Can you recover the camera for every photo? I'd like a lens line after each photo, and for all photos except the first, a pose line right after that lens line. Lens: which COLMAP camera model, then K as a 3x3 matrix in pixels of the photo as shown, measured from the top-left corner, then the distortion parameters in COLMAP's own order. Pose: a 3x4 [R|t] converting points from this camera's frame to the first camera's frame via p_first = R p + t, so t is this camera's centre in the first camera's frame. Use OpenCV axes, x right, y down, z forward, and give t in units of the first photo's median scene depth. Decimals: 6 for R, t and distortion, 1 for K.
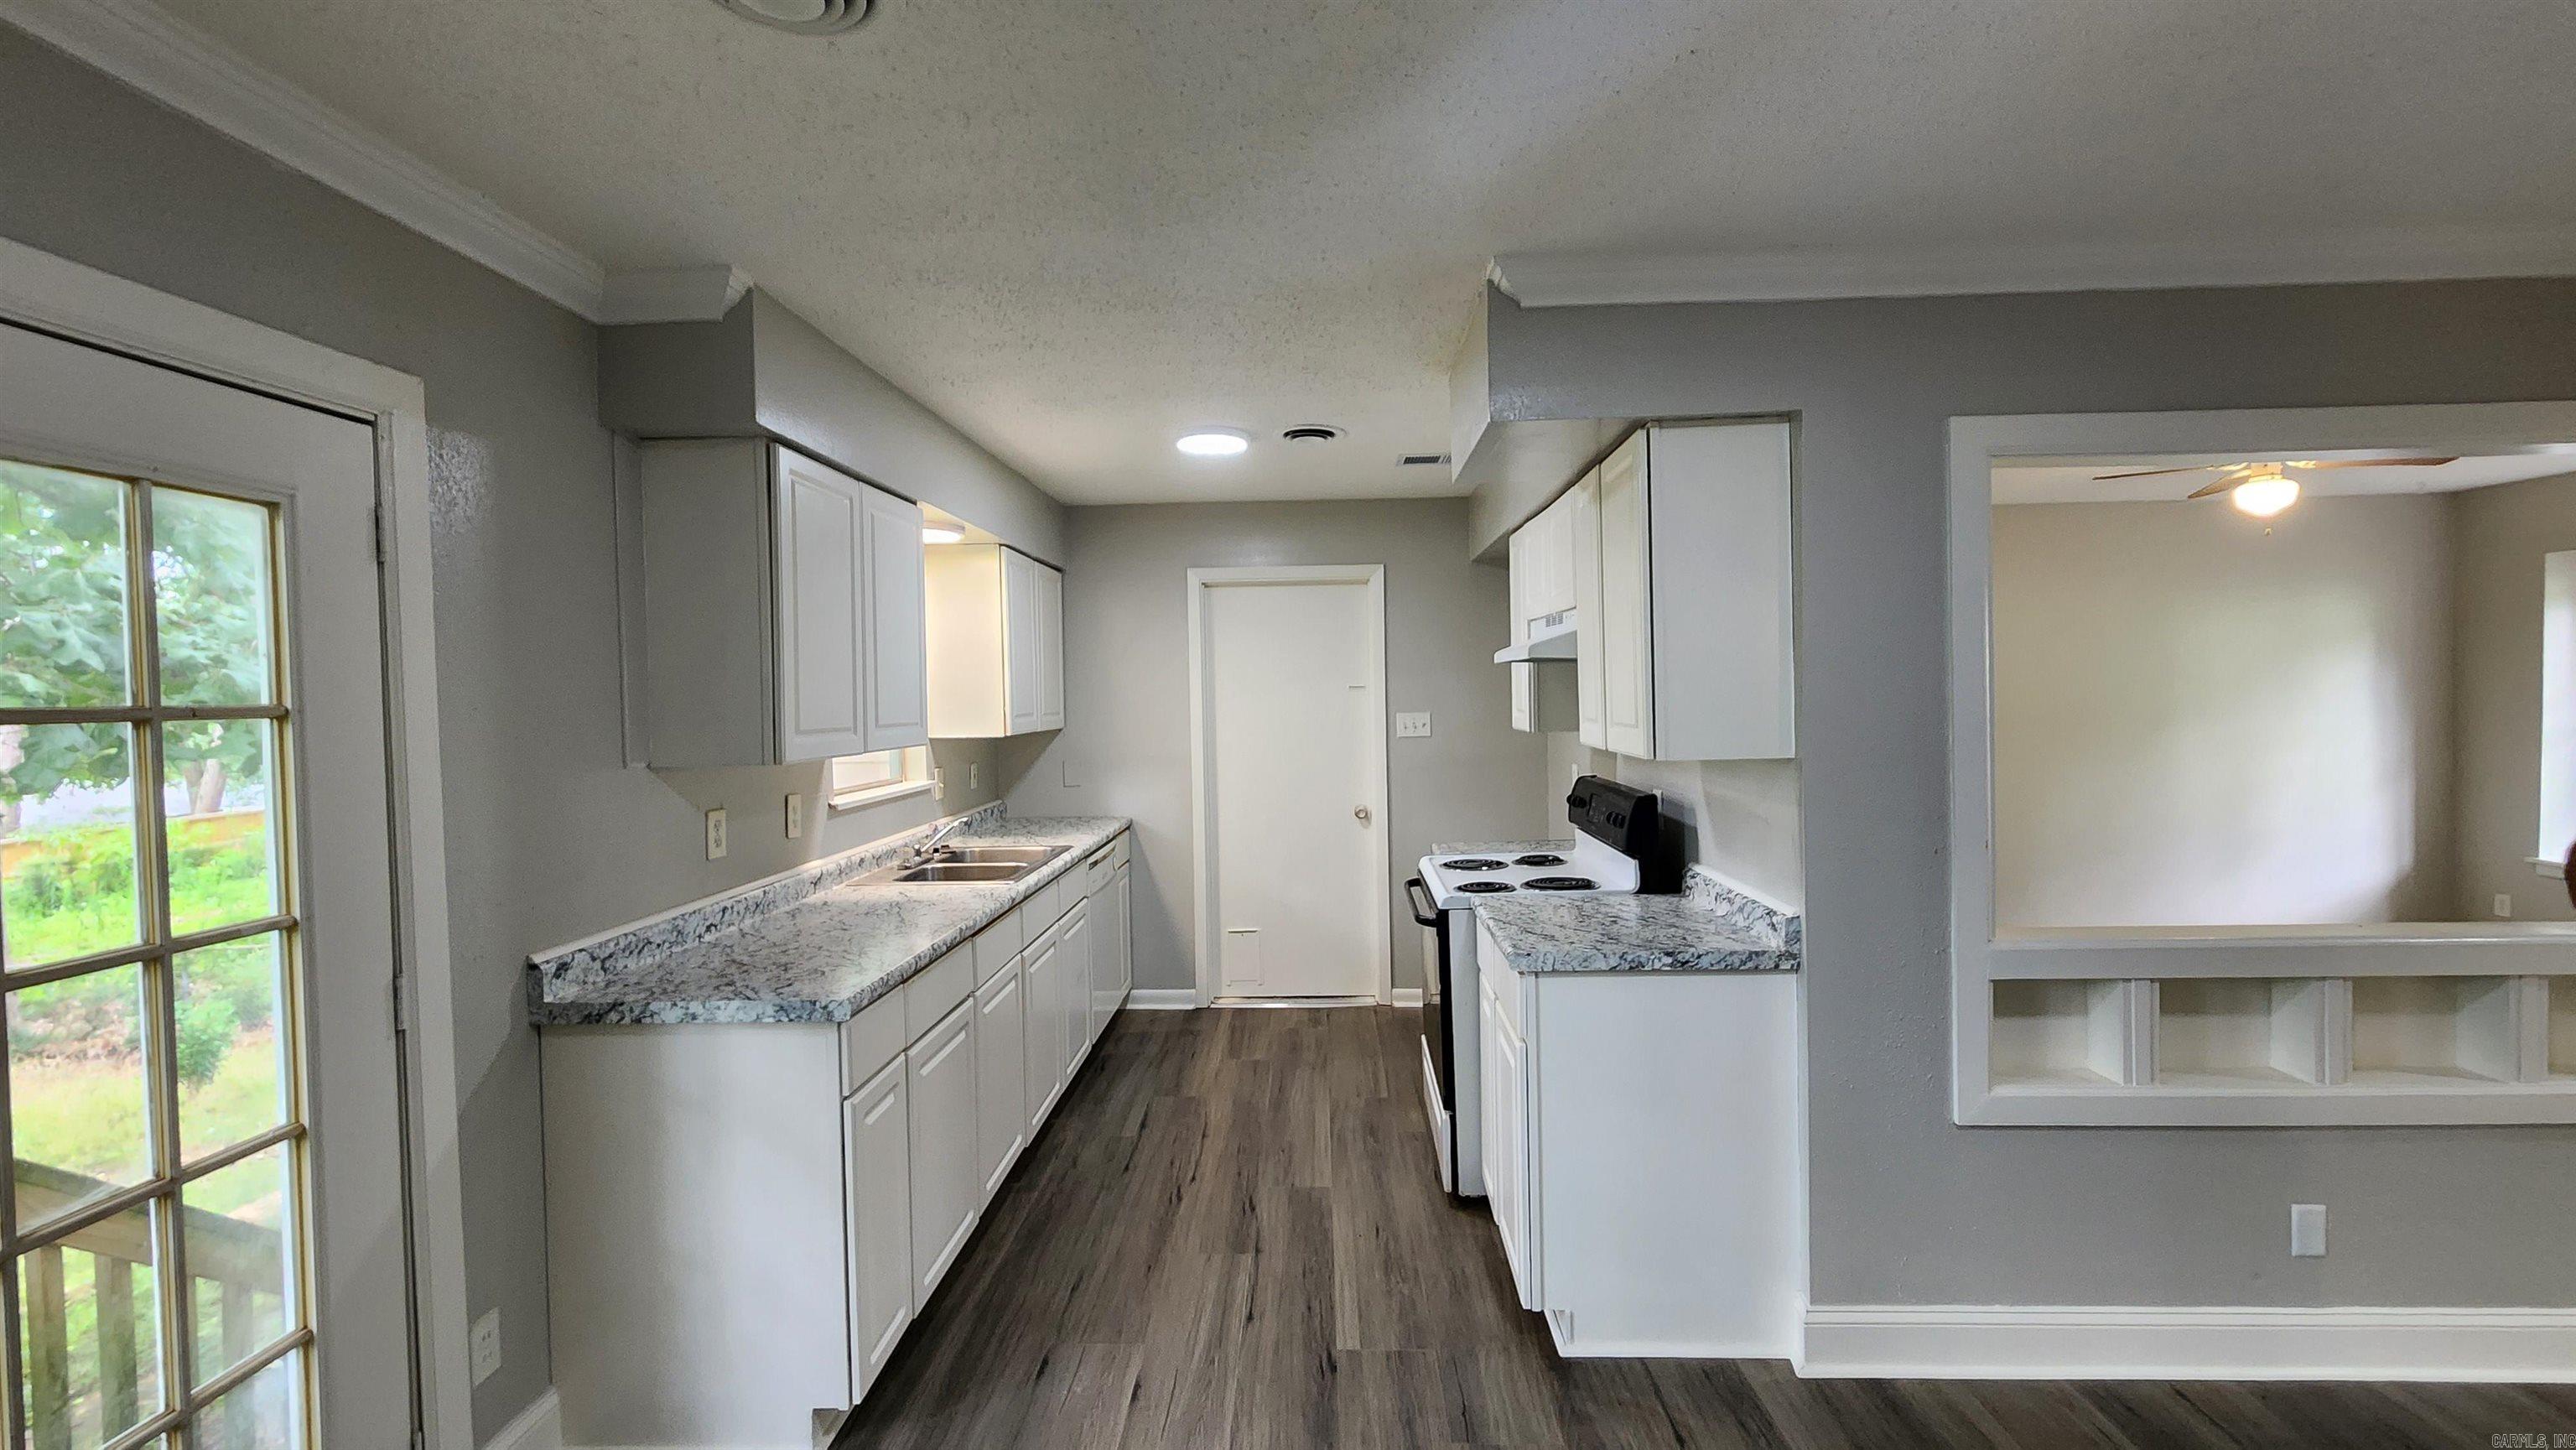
lens RADIAL K [[1096.5, 0, 1271.2], [0, 1096.5, 717.7], [0, 0, 1]] dist [0.007641, -0.000266]
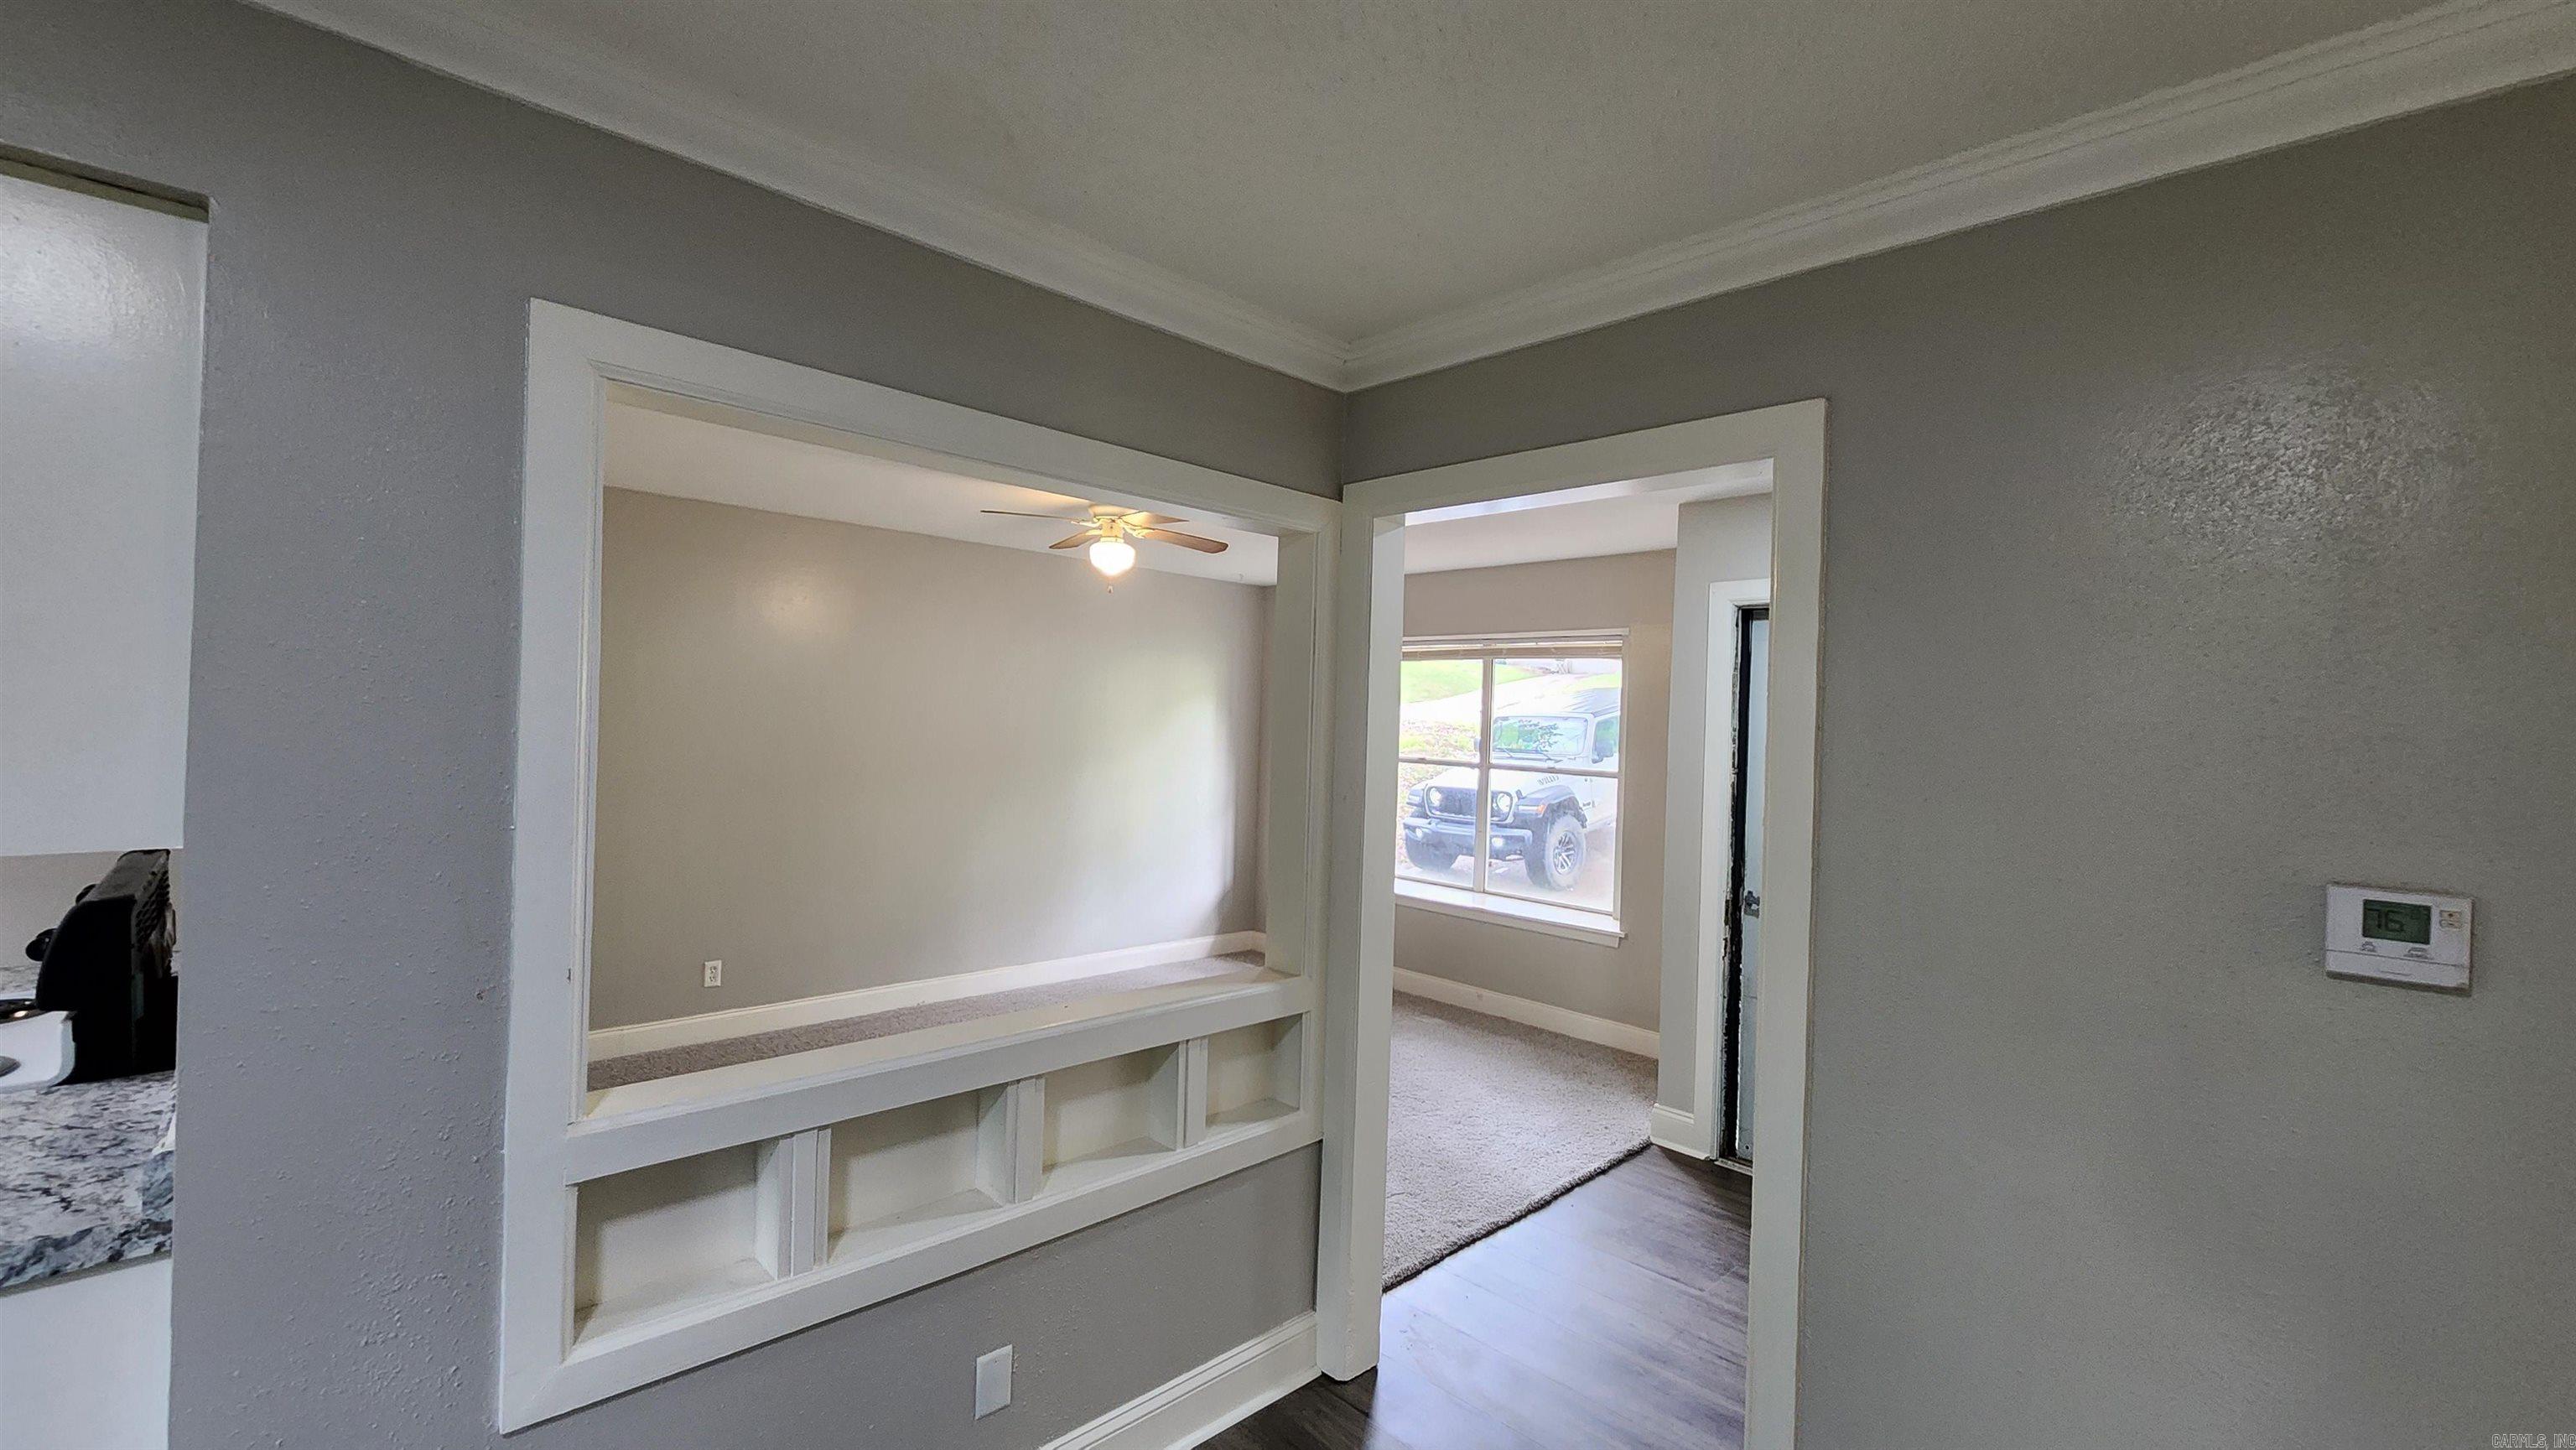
lens RADIAL K [[1096.5, 0, 1271.2], [0, 1096.5, 717.7], [0, 0, 1]] dist [0.007641, -0.000266]
pose [[0.704859, 0.041874, 0.708110, 0.452840], [-0.026259, 0.999112, -0.032944, -0.022837], [-0.708861, 0.004627, 0.705333, 0.241435]]
